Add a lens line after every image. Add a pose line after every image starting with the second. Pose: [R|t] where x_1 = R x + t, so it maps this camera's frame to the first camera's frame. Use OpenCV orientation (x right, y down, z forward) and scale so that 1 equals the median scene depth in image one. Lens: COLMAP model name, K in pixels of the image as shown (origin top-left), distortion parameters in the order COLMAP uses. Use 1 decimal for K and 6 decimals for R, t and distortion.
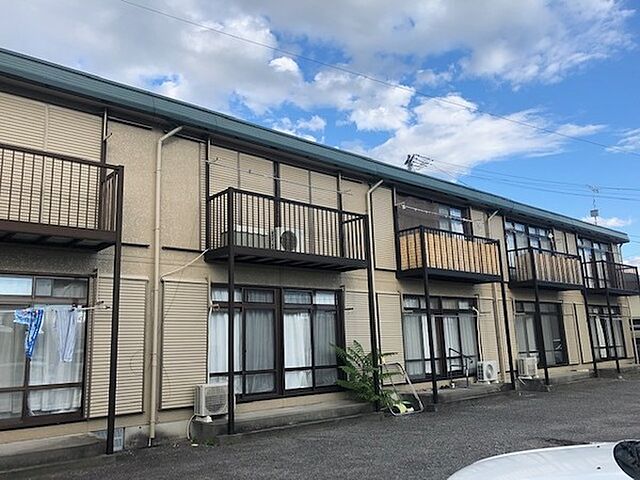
lens RADIAL K [[552.4, 0, 320.0], [0, 552.4, 240.0], [0, 0, 1]] dist [0.006277, -0.001668]
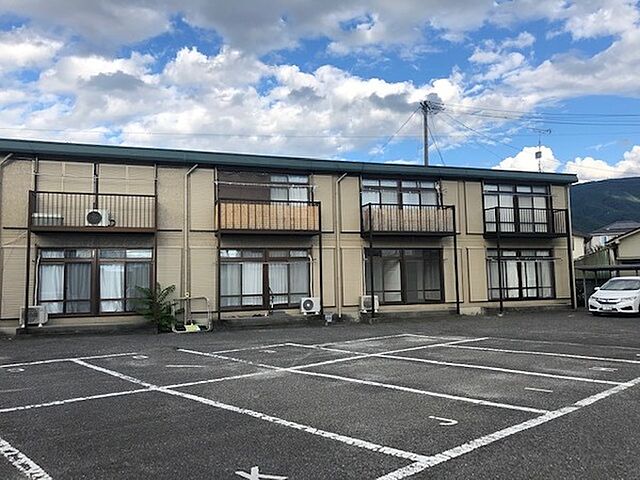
lens RADIAL K [[512.6, 0, 320.0], [0, 512.6, 240.0], [0, 0, 1]] dist [0.009844, 0.002272]
pose [[0.914367, 0.000165, -0.404887, 0.762655], [0.057152, 0.989935, 0.129470, -0.060543], [0.400833, -0.141523, 0.905154, -0.034143]]
